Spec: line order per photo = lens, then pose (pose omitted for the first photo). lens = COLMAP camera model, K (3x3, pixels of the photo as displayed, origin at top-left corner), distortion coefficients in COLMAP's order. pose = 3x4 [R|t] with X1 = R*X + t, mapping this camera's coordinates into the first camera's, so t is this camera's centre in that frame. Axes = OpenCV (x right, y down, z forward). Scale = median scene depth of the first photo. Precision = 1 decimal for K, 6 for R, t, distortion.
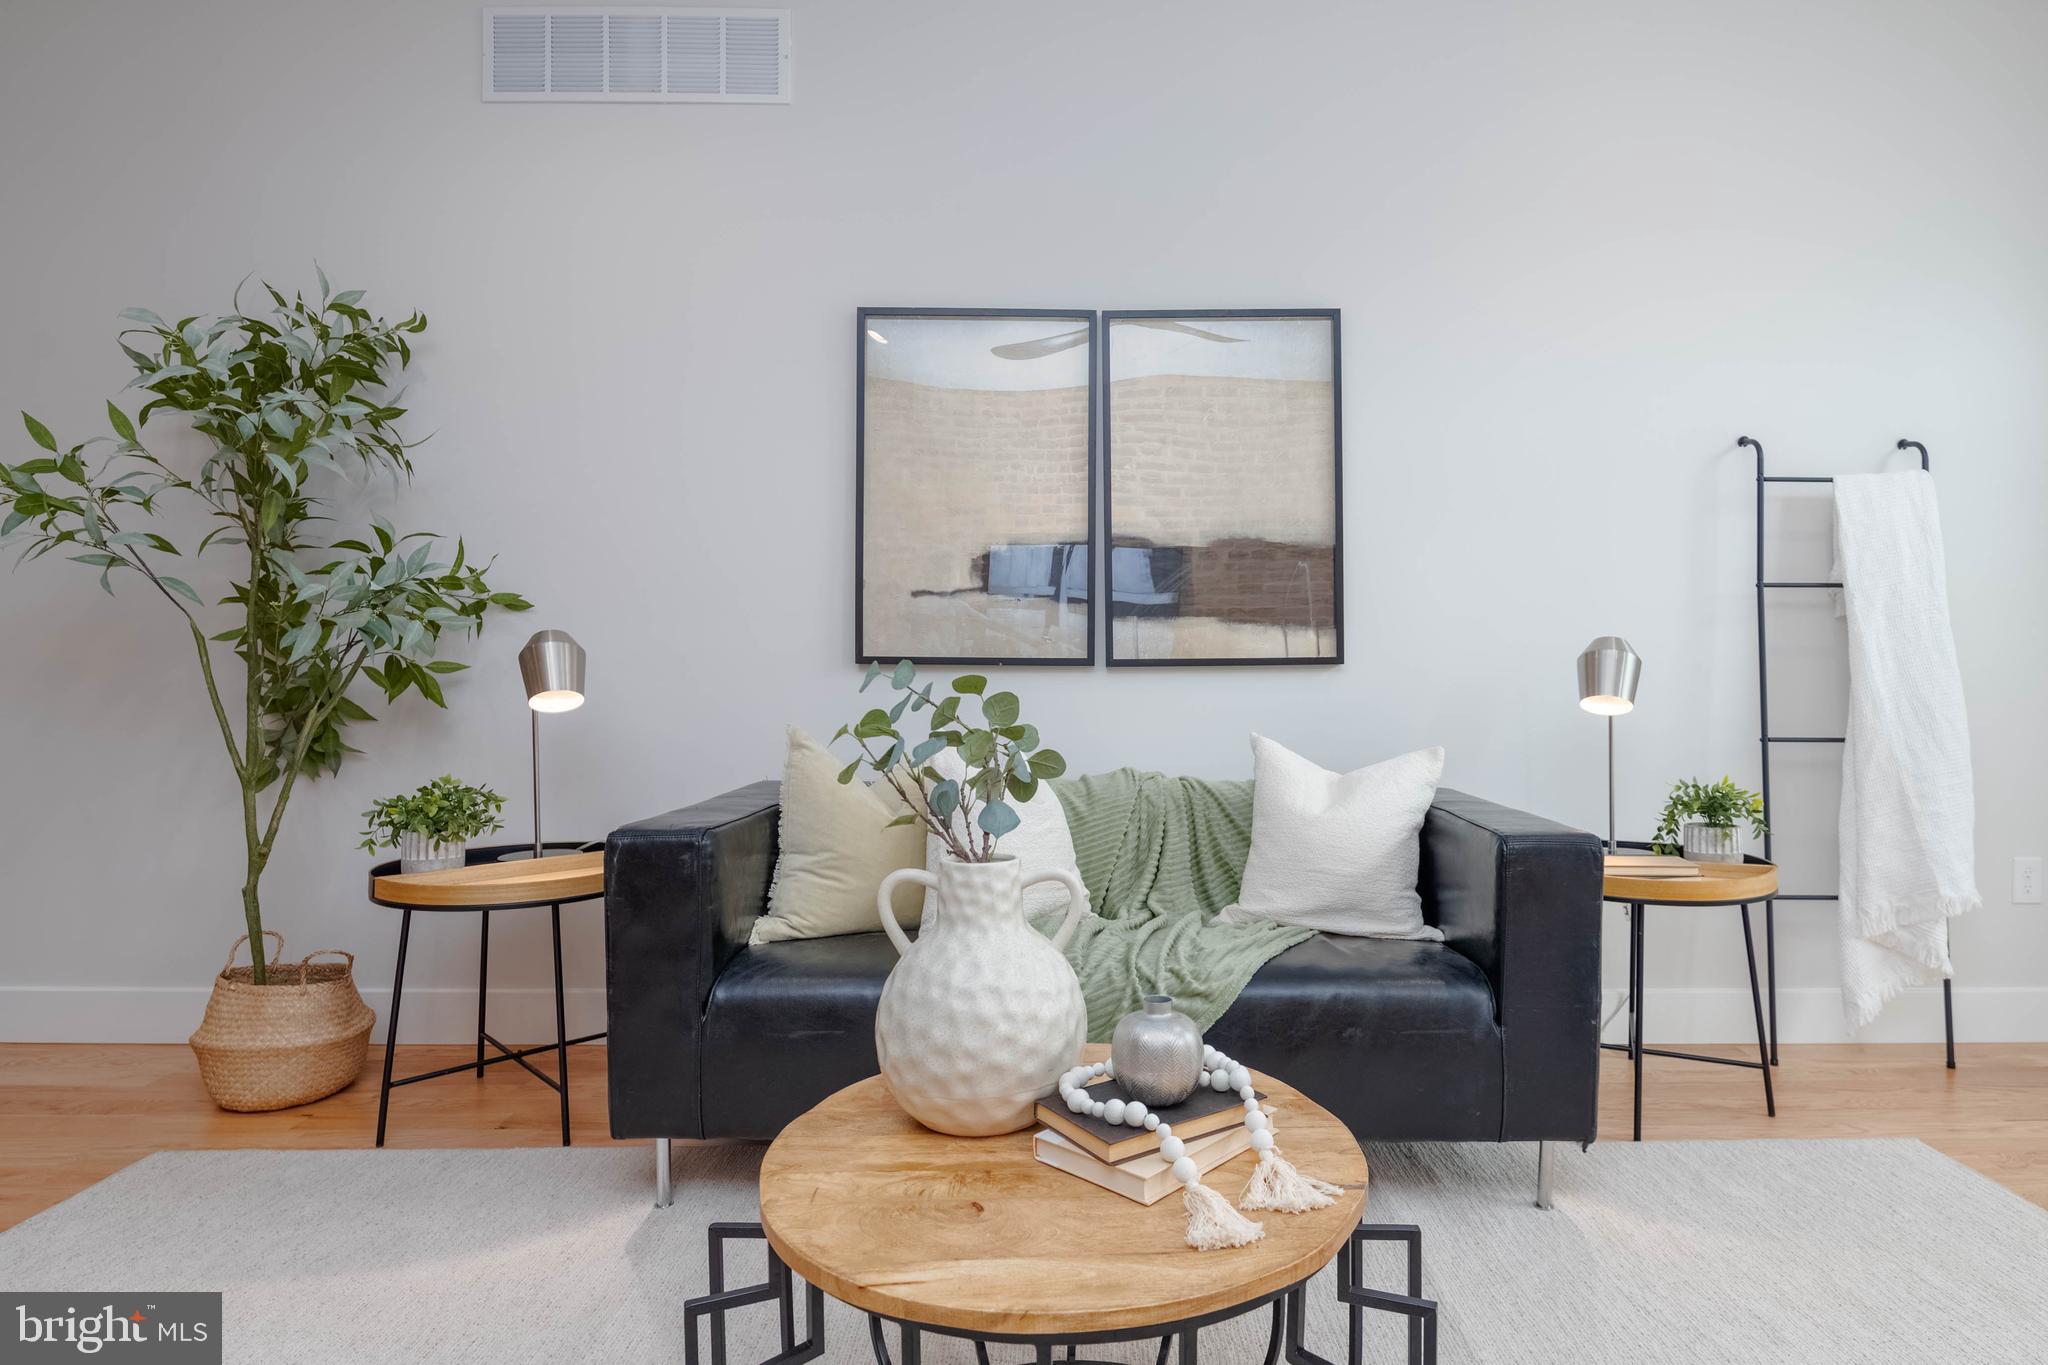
lens RADIAL K [[1086.7, 0, 1028.7], [0, 1086.7, 688.6], [0, 0, 1]] dist [0.002089, 0.000060]
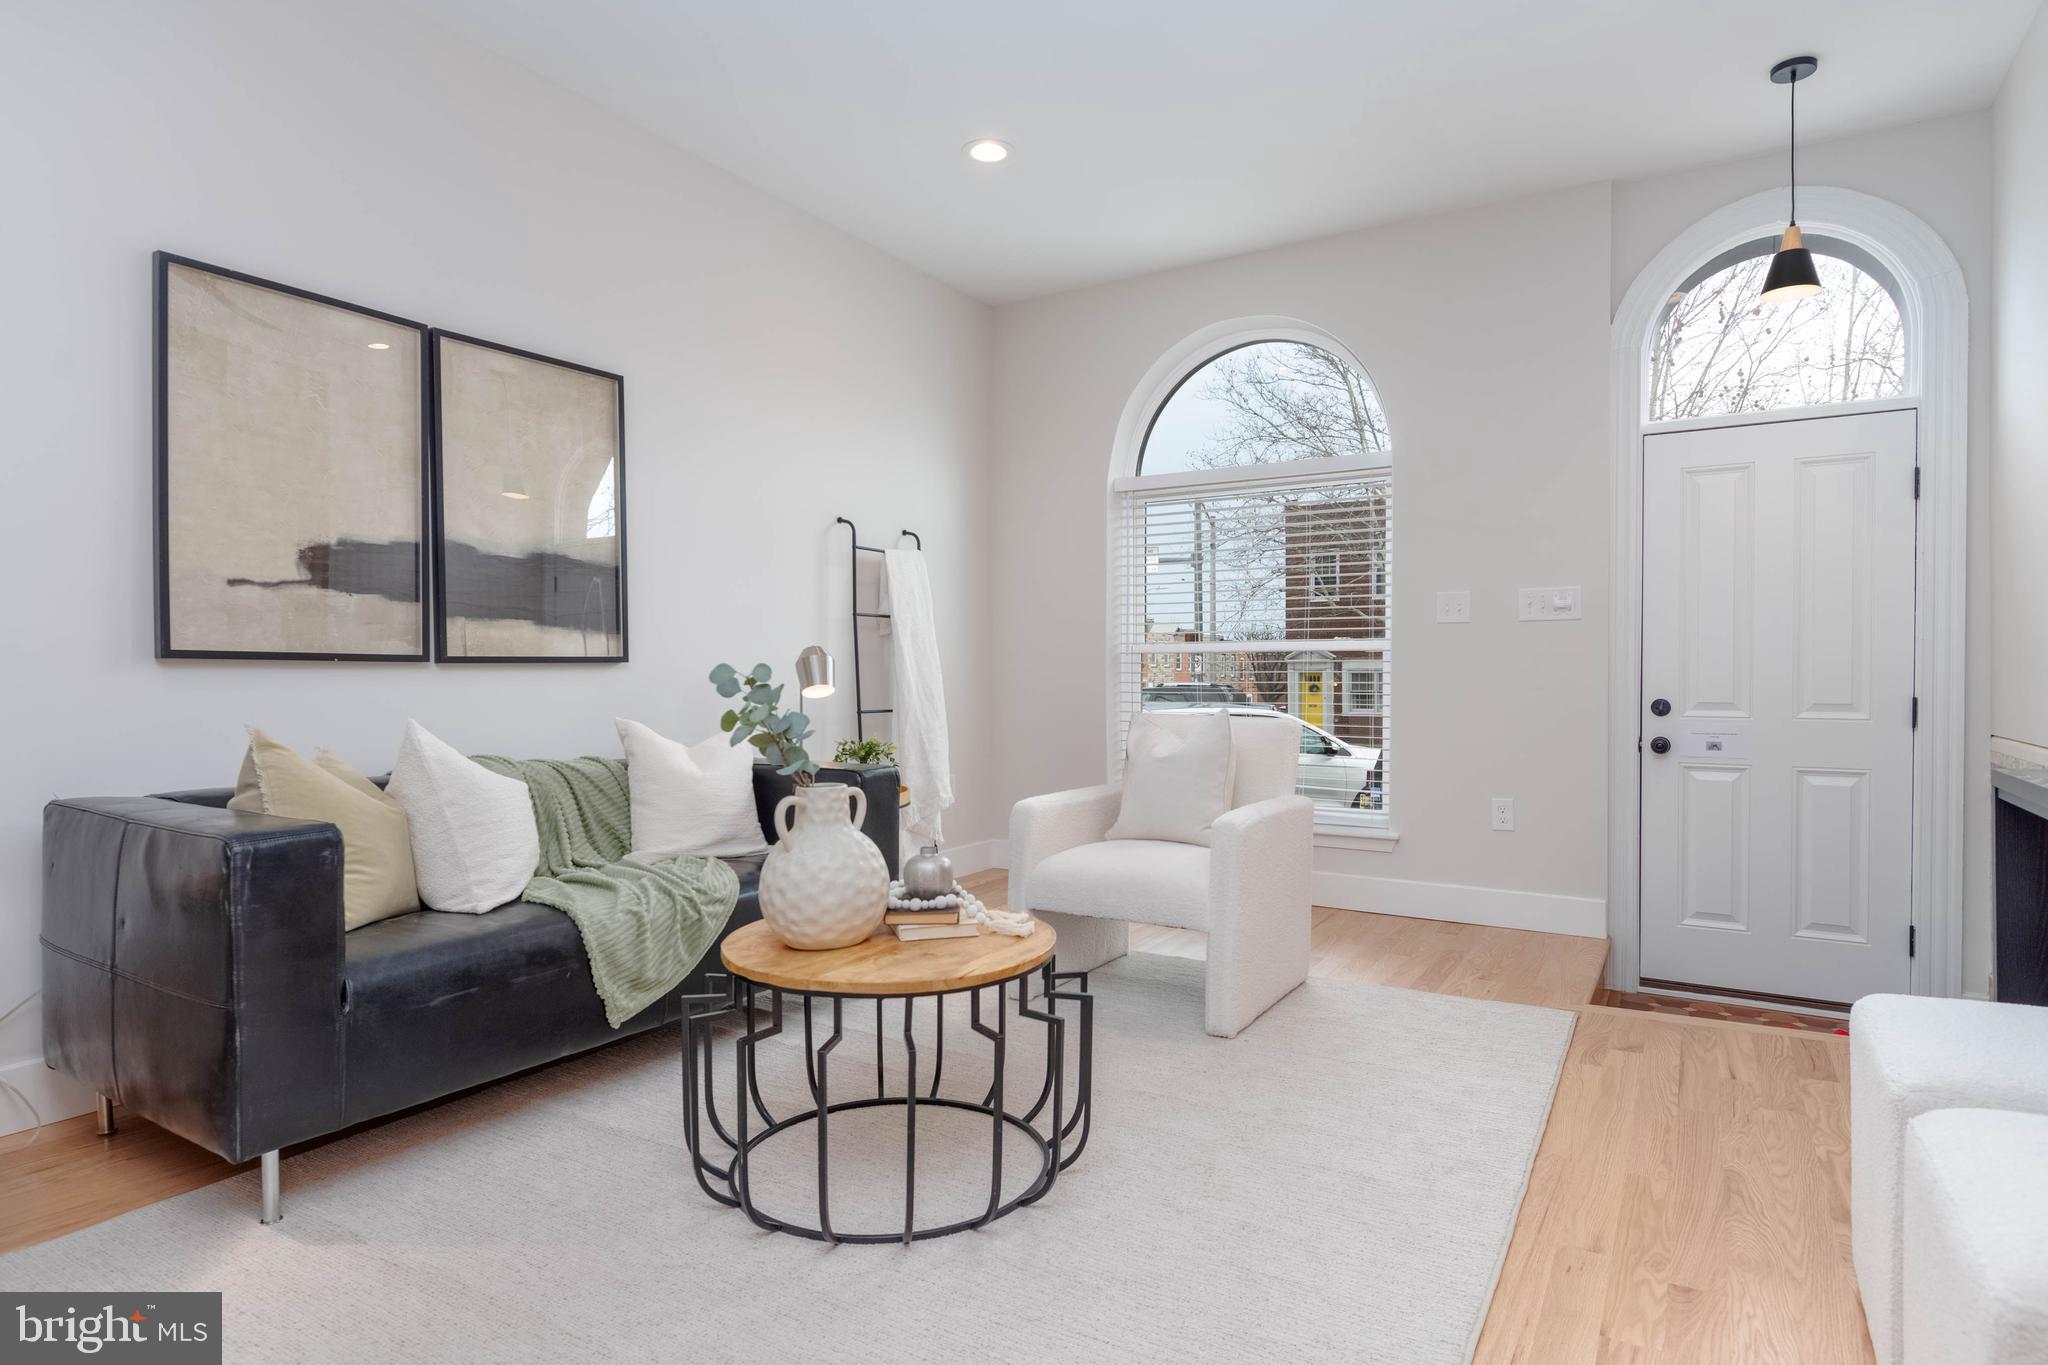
lens RADIAL K [[1093.2, 0, 1018.3], [0, 1093.2, 688.6], [0, 0, 1]] dist [-0.004097, 0.000481]
pose [[0.543025, -0.013158, 0.839613, -0.525201], [0.007682, 0.999913, 0.010702, -0.002396], [-0.839681, 0.000638, 0.543079, -0.056974]]
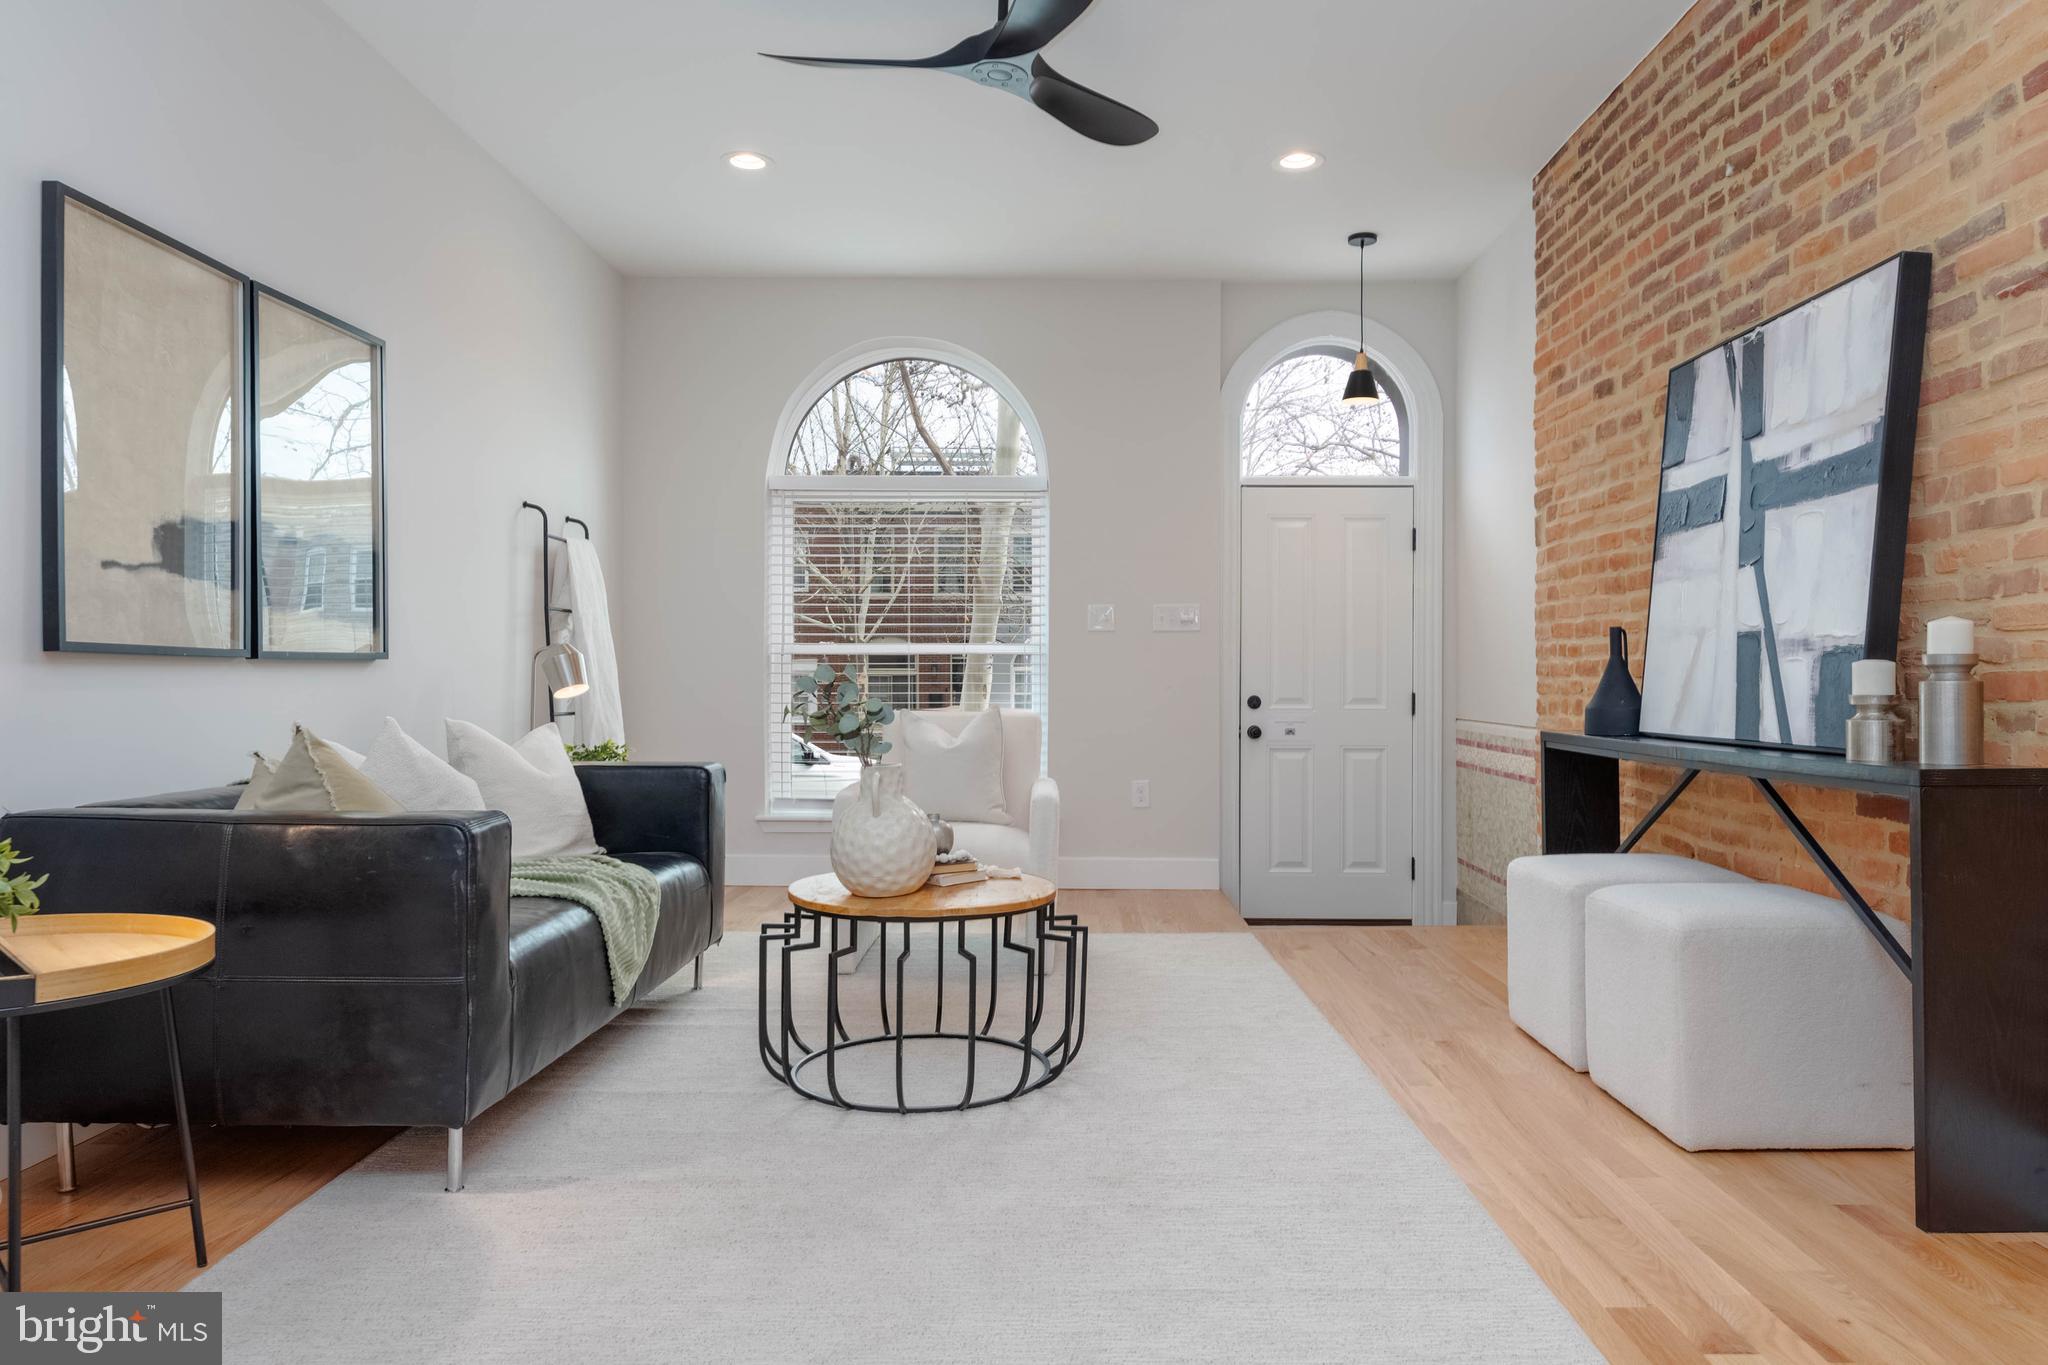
lens RADIAL K [[1349.9, 0, 1024.0], [0, 1349.9, 682.5], [0, 0, 1]] dist [0.025120, -0.000457]
pose [[0.041709, -0.005604, 0.999114, -1.095889], [0.004718, 0.999974, 0.005412, -0.002725], [-0.999119, 0.004488, 0.041735, 0.286681]]
